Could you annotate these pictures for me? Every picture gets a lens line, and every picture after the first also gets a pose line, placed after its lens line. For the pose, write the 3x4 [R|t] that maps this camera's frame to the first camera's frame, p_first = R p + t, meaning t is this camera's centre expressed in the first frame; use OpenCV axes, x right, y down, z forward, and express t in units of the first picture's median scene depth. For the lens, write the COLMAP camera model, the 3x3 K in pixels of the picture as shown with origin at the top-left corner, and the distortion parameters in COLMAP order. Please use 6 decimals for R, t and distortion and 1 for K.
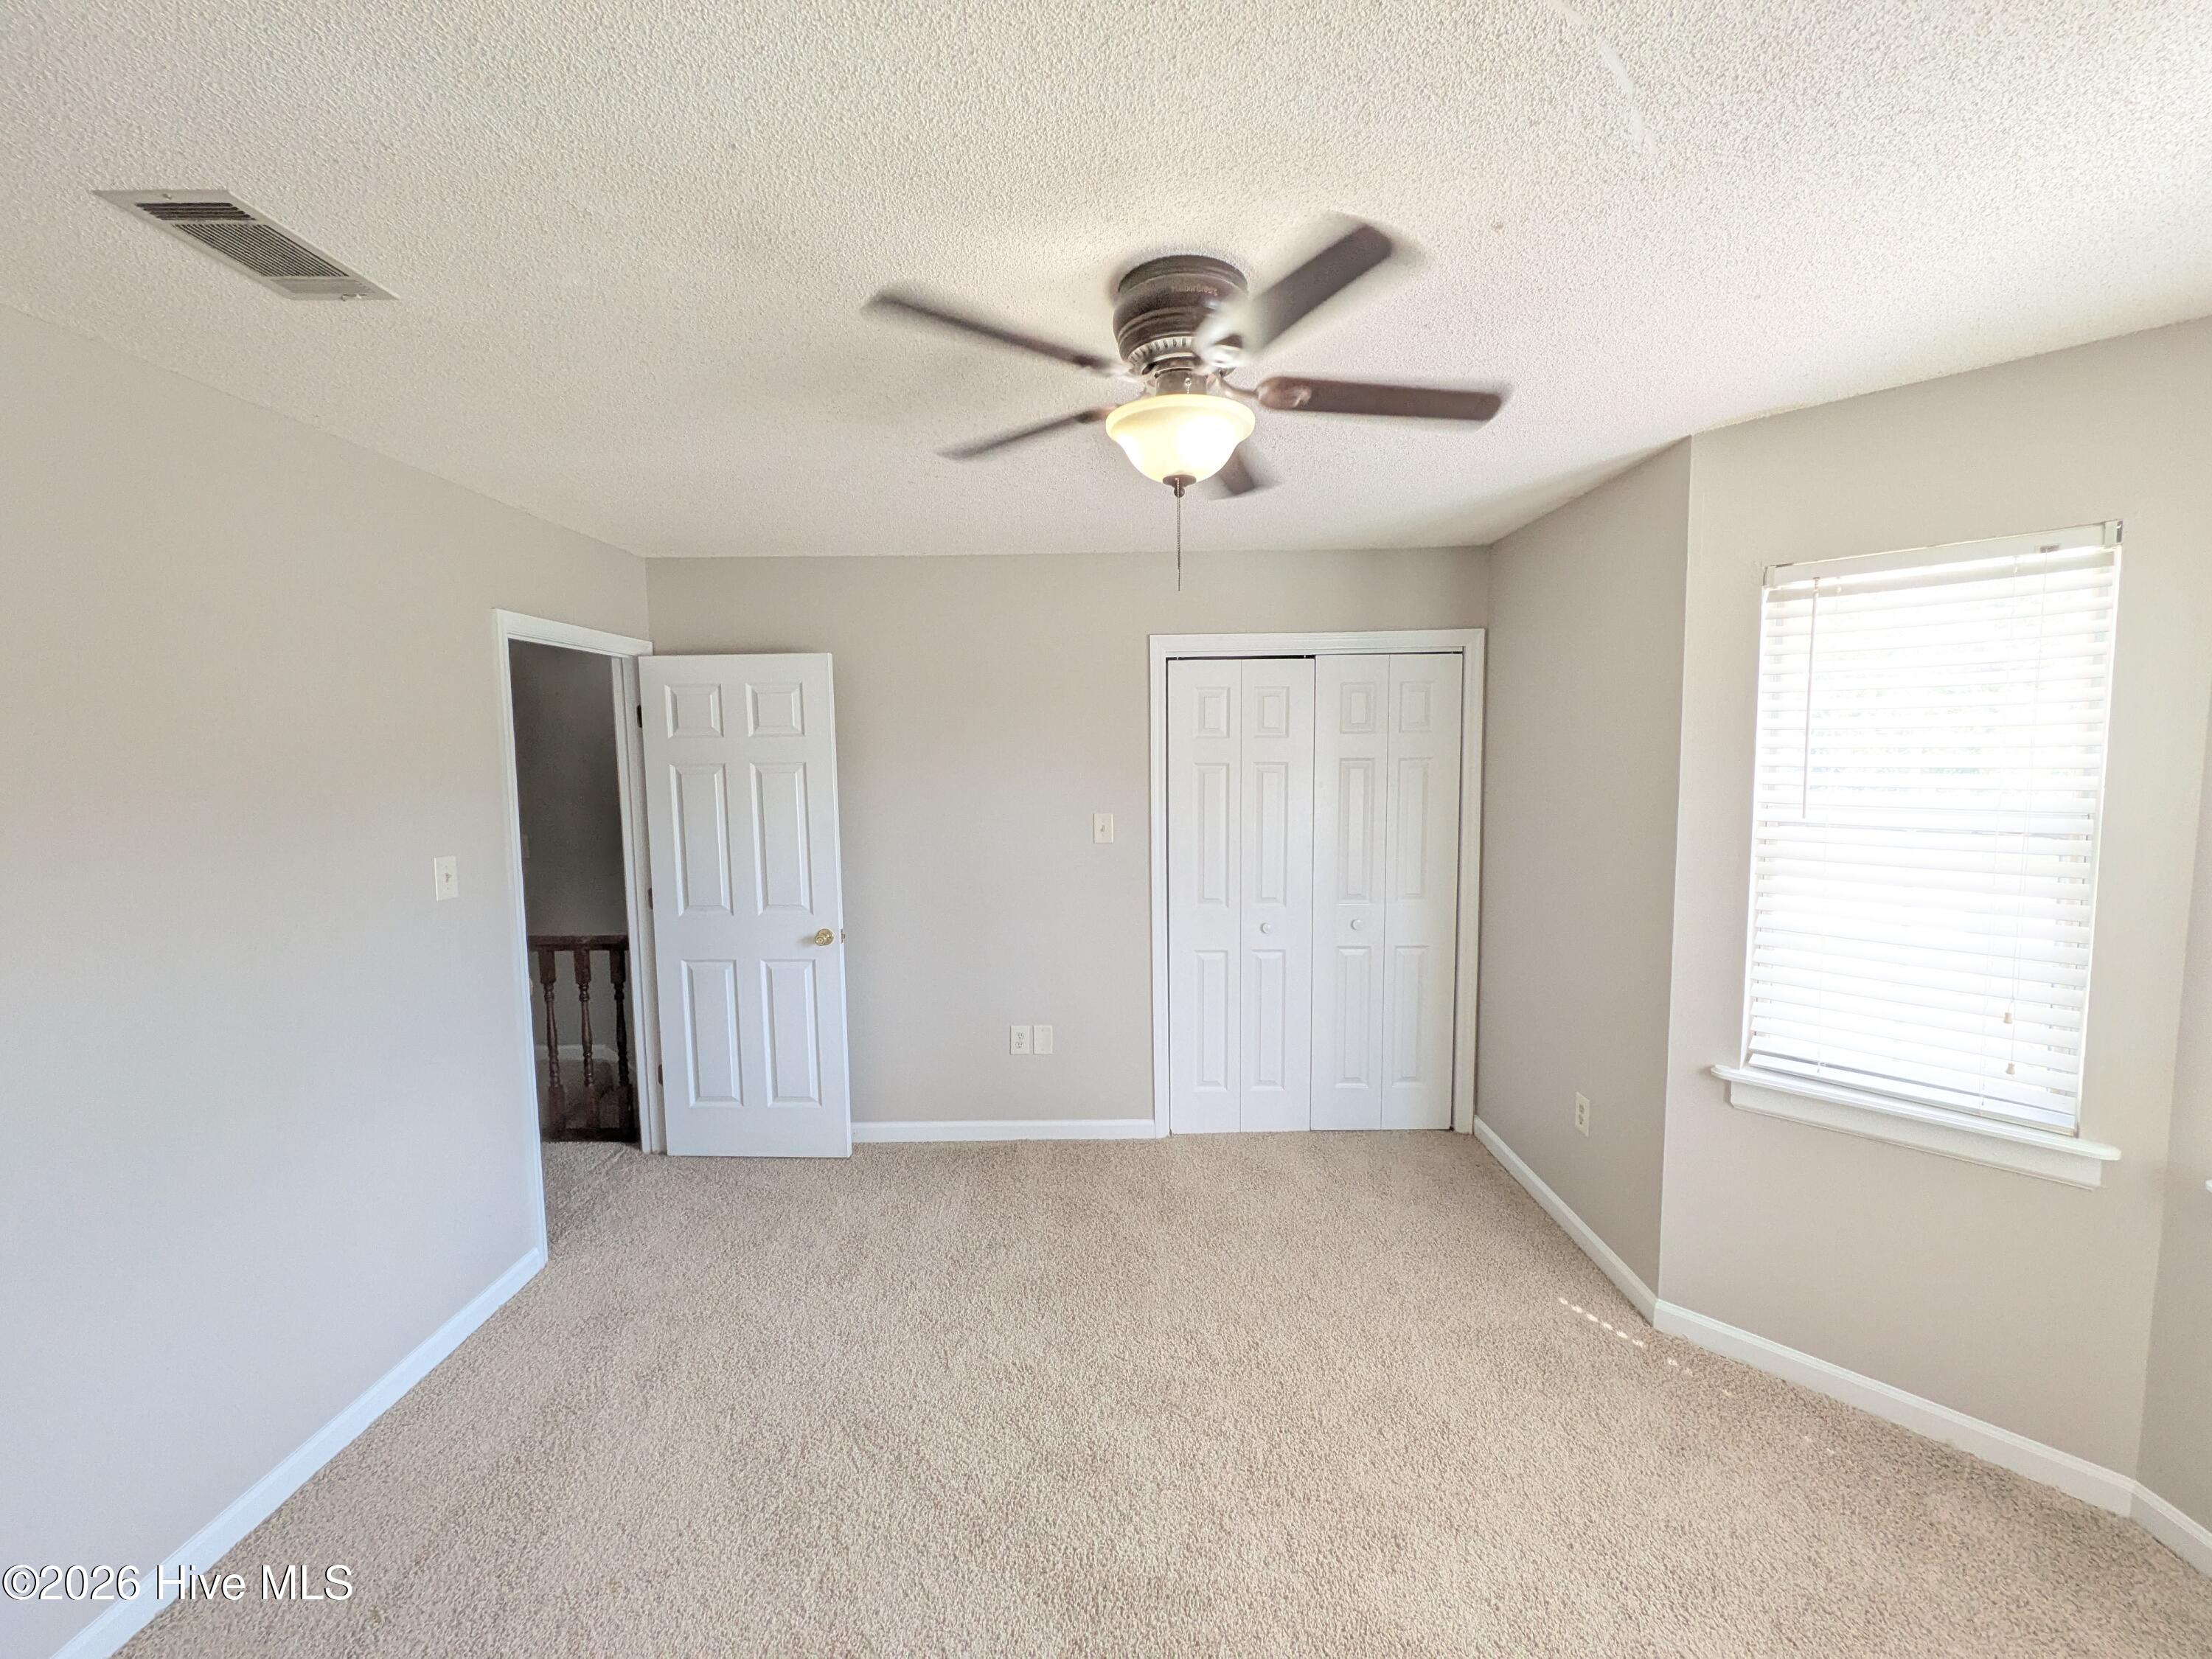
lens RADIAL K [[885.0, 0, 1107.8], [0, 885.0, 822.1], [0, 0, 1]] dist [0.003299, -0.000156]
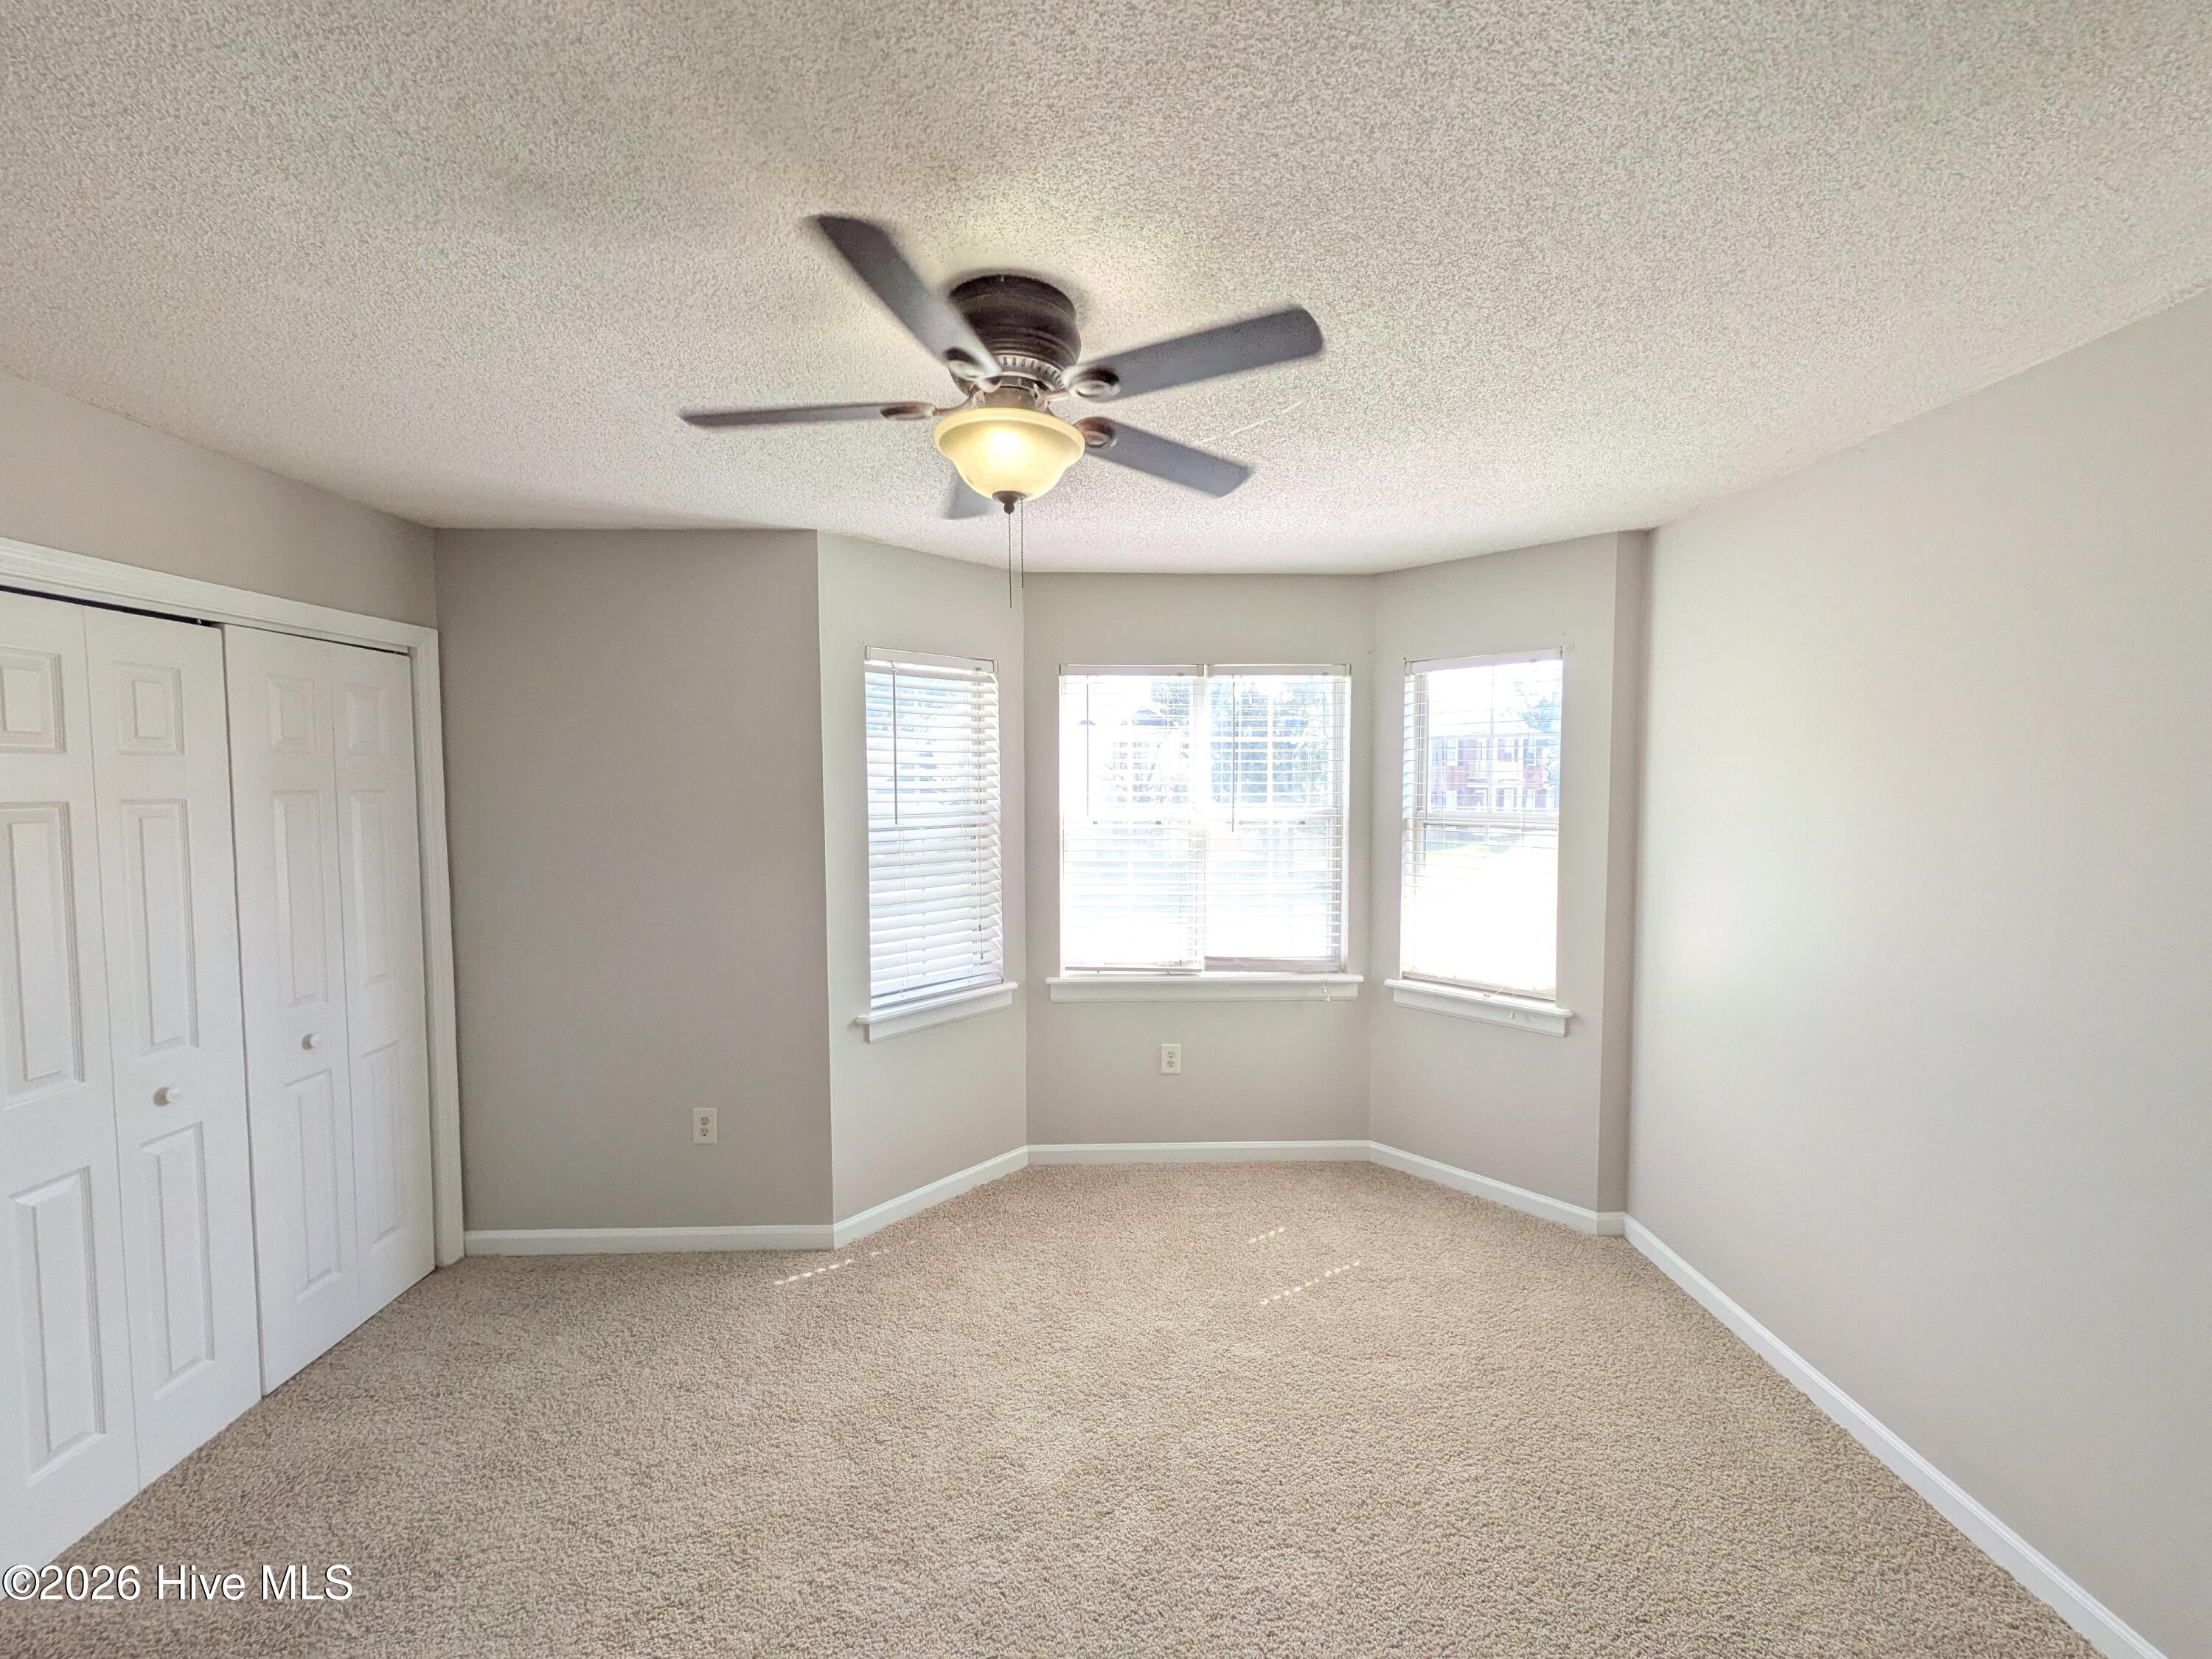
lens RADIAL K [[885.0, 0, 1113.8], [0, 885.0, 822.9], [0, 0, 1]] dist [0.003299, -0.000156]
pose [[-0.037835, -0.042991, 0.998359, -0.608549], [0.087646, 0.995081, 0.046171, -0.038515], [-0.995433, 0.089249, -0.033881, 0.622150]]
